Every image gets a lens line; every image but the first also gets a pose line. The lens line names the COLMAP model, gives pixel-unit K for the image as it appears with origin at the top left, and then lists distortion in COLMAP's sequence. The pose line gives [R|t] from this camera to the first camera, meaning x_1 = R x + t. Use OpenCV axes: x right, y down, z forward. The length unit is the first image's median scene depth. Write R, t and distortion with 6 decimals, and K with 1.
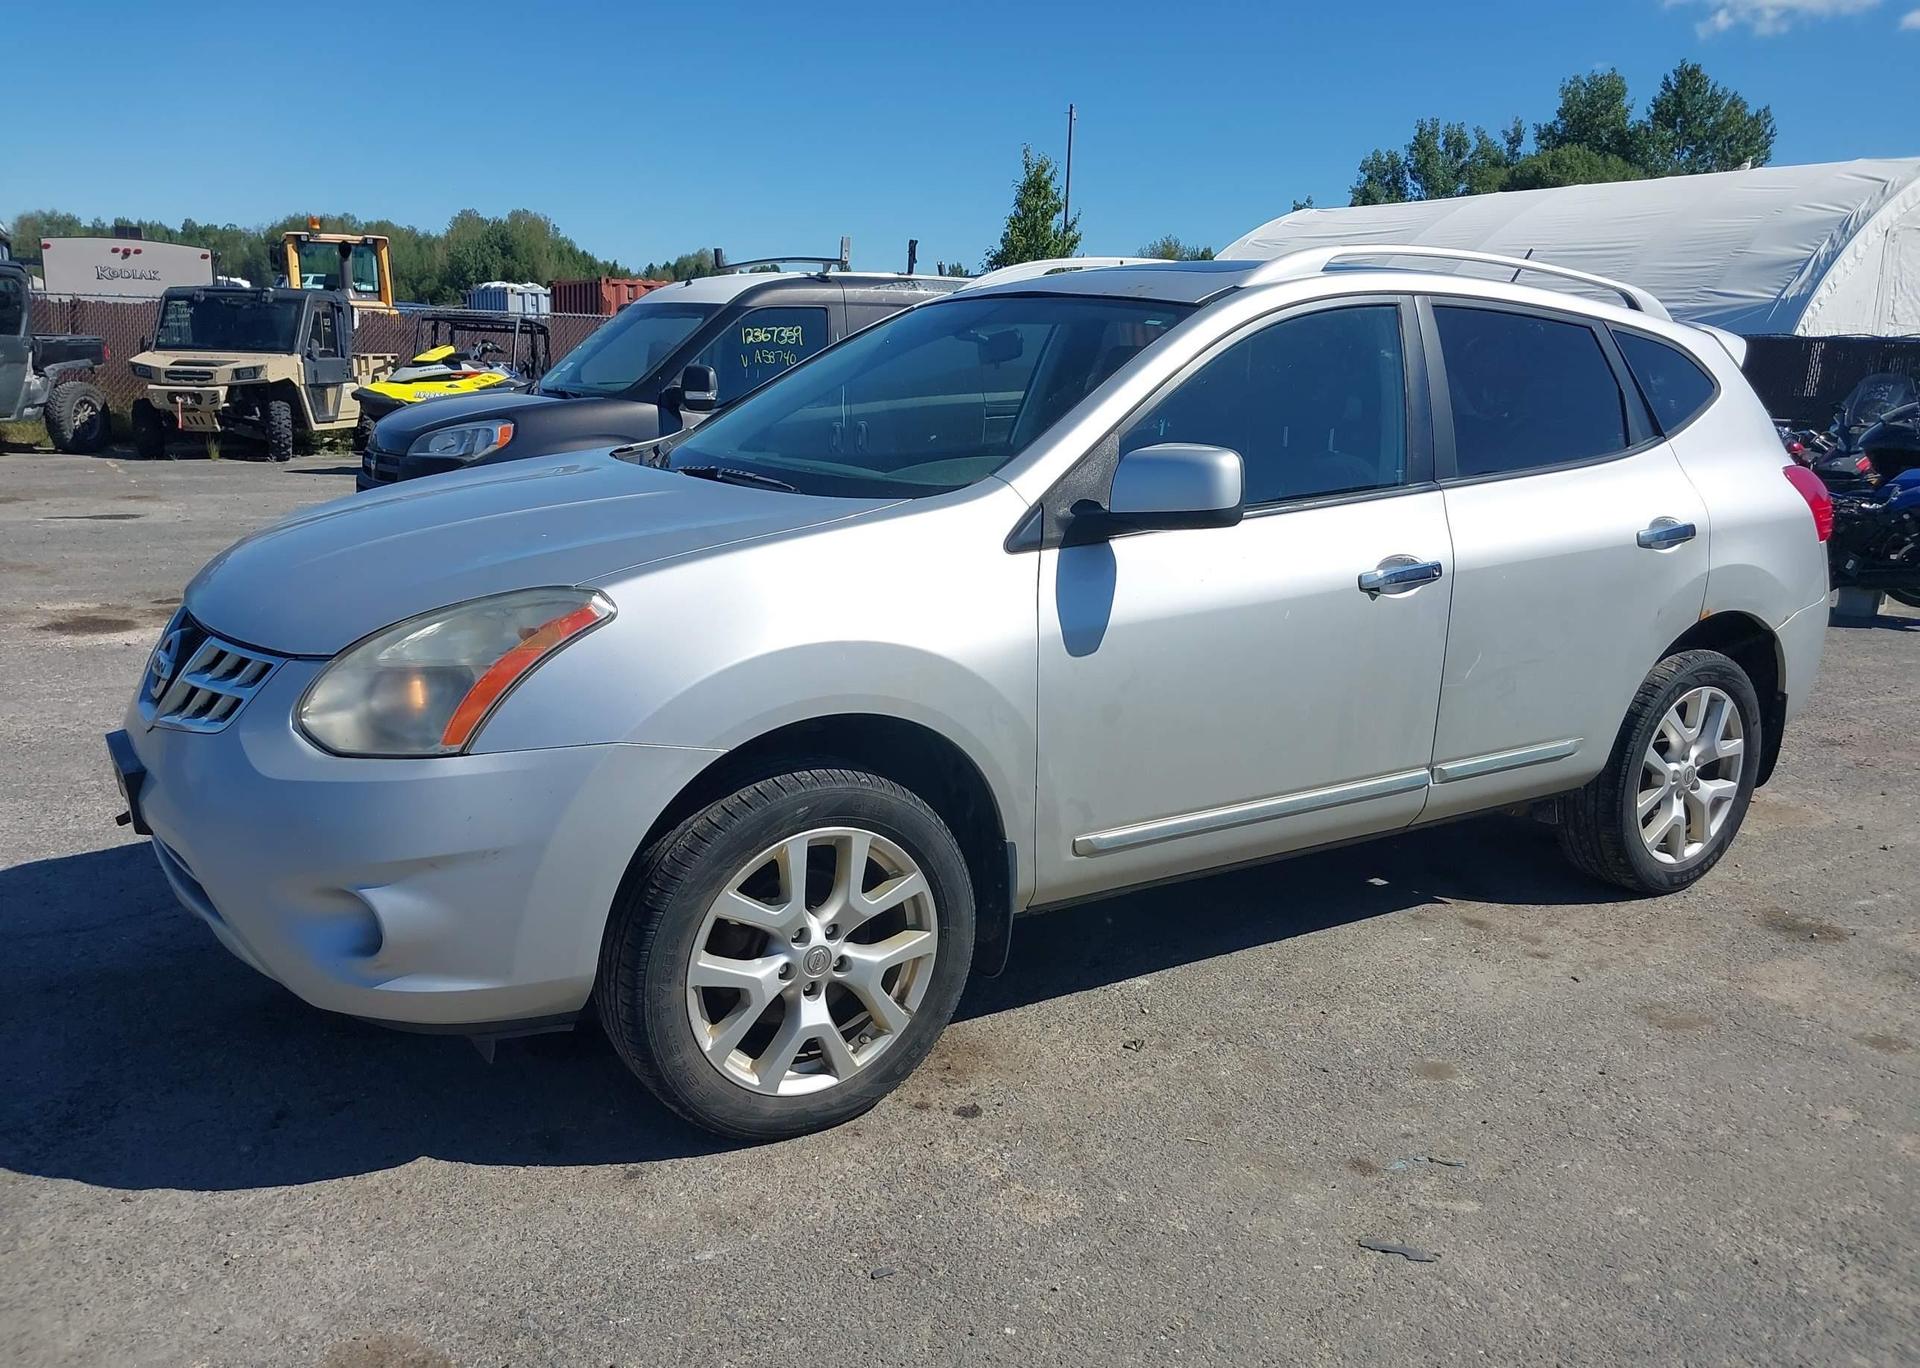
lens RADIAL K [[1510.2, 0, 961.9], [0, 1510.2, 718.7], [0, 0, 1]] dist [0.026706, -0.034252]
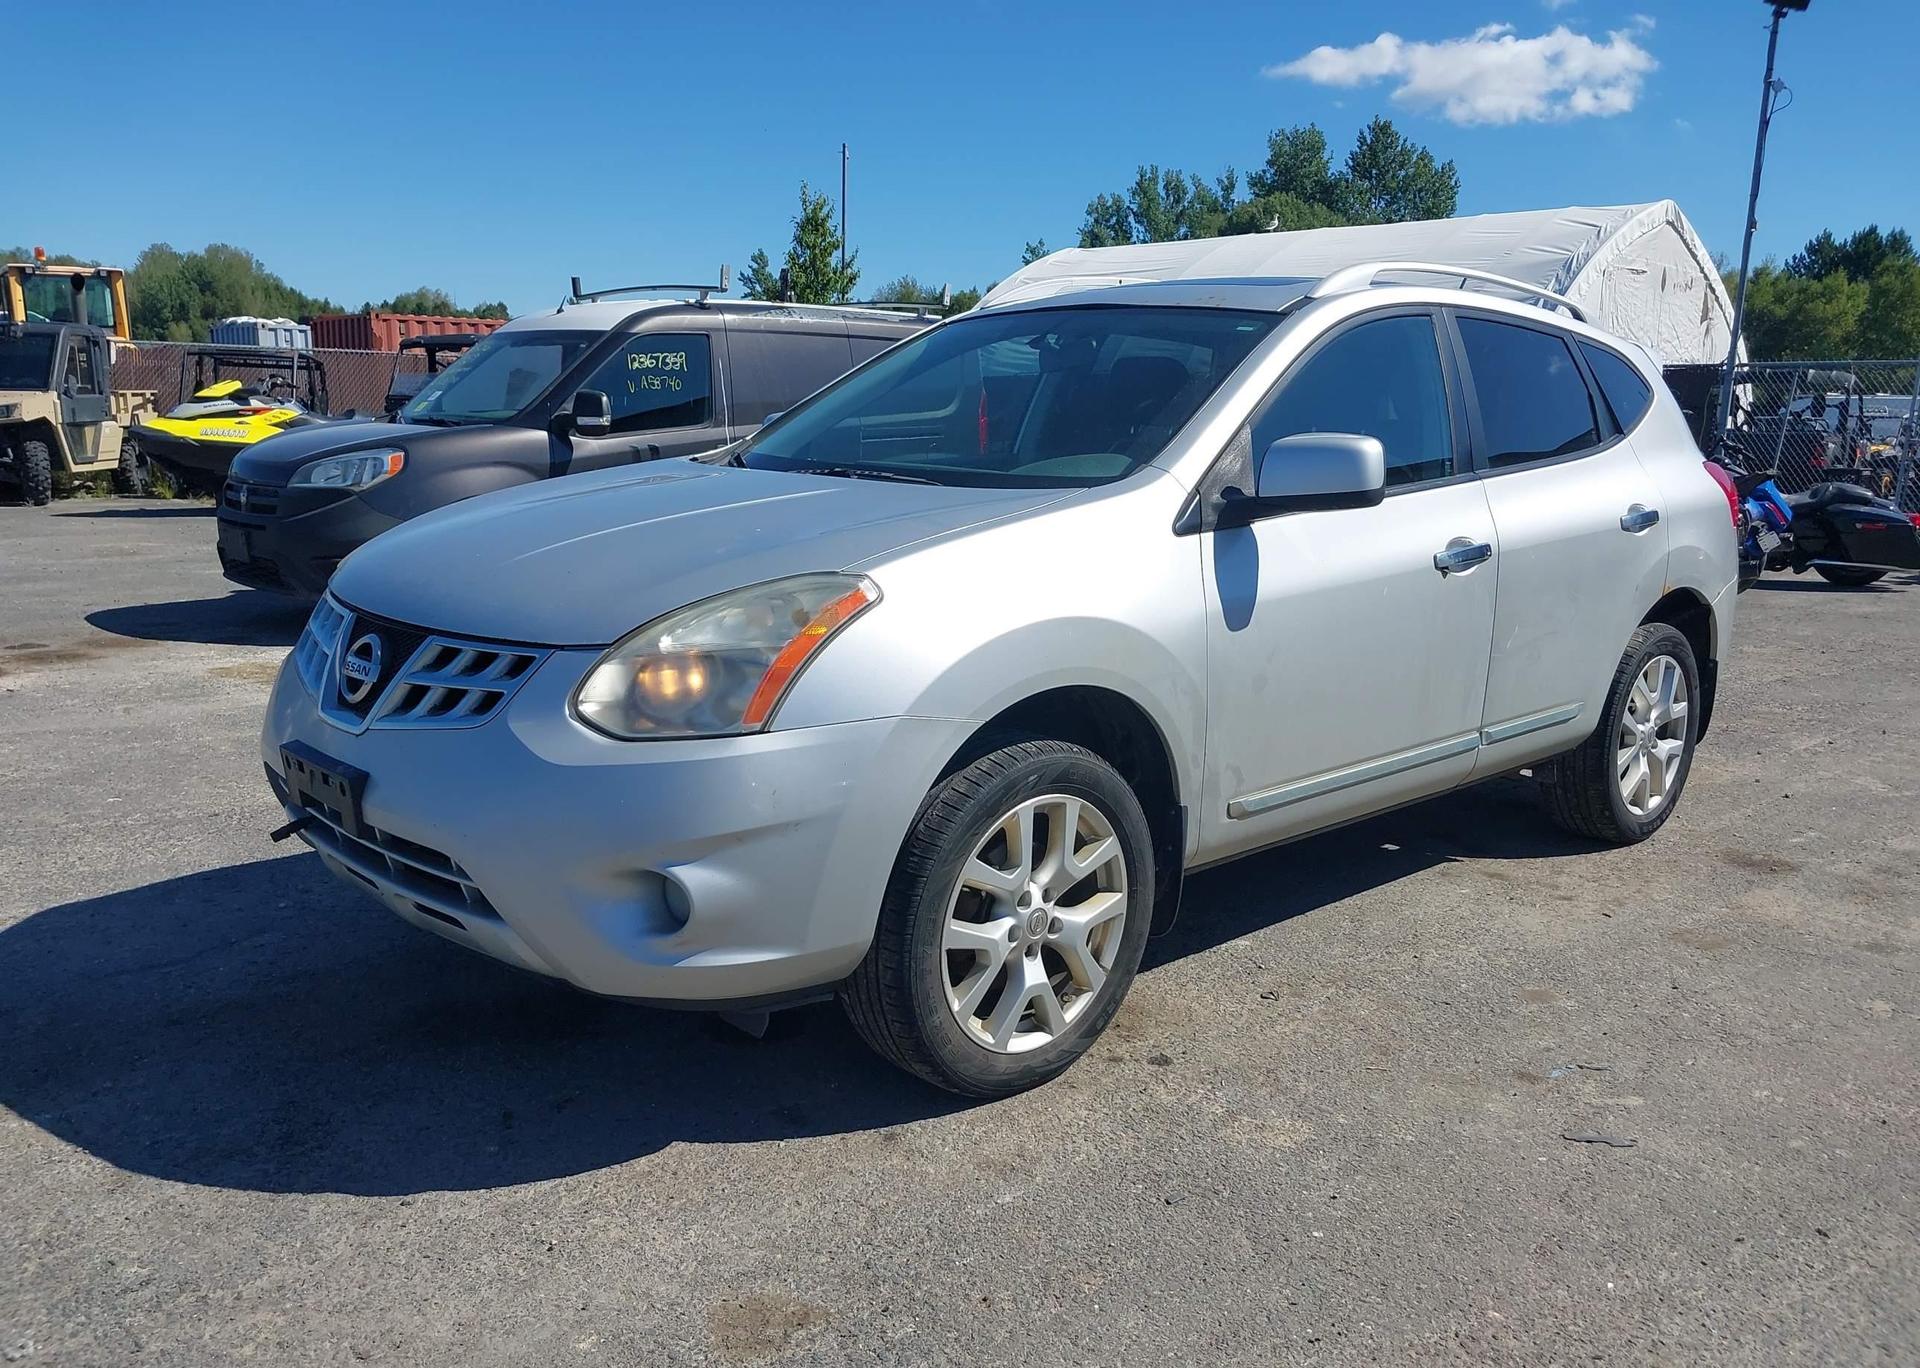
lens RADIAL K [[1510.2, 0, 970.6], [0, 1510.2, 702.0], [0, 0, 1]] dist [0.026706, -0.034252]
pose [[0.985578, -0.041139, 0.164143, -0.248730], [0.046674, 0.998459, -0.030004, 0.028717], [-0.162656, 0.037232, 0.985980, -0.030635]]
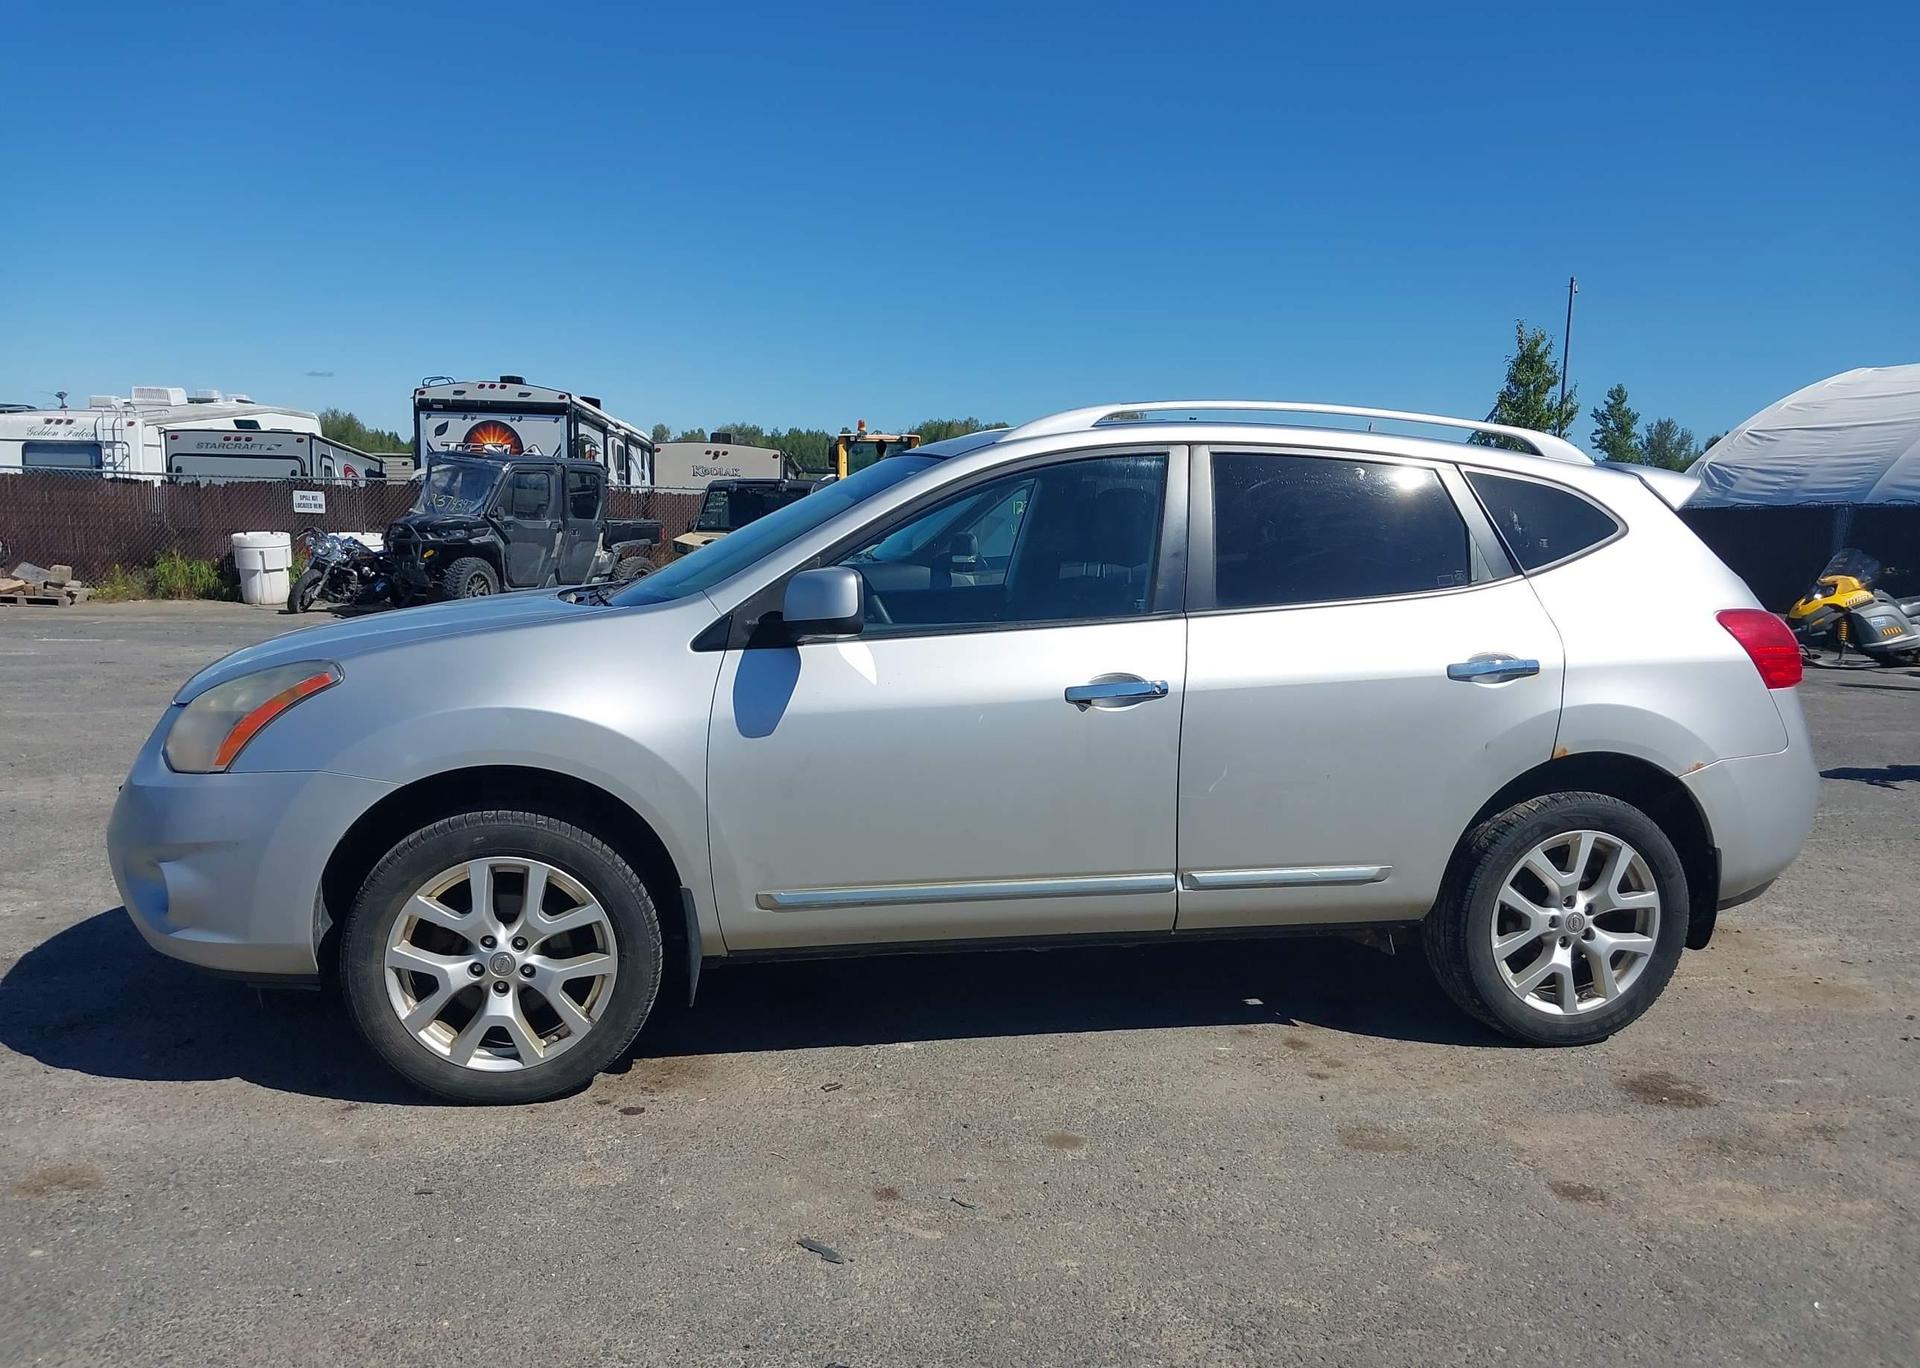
lens RADIAL K [[1510.2, 0, 977.3], [0, 1510.2, 686.1], [0, 0, 1]] dist [0.026706, -0.034252]
pose [[0.930516, 0.026743, -0.365274, 0.589998], [-0.076560, 0.989500, -0.122587, 0.044454], [0.358161, 0.142035, 0.922793, -0.052352]]
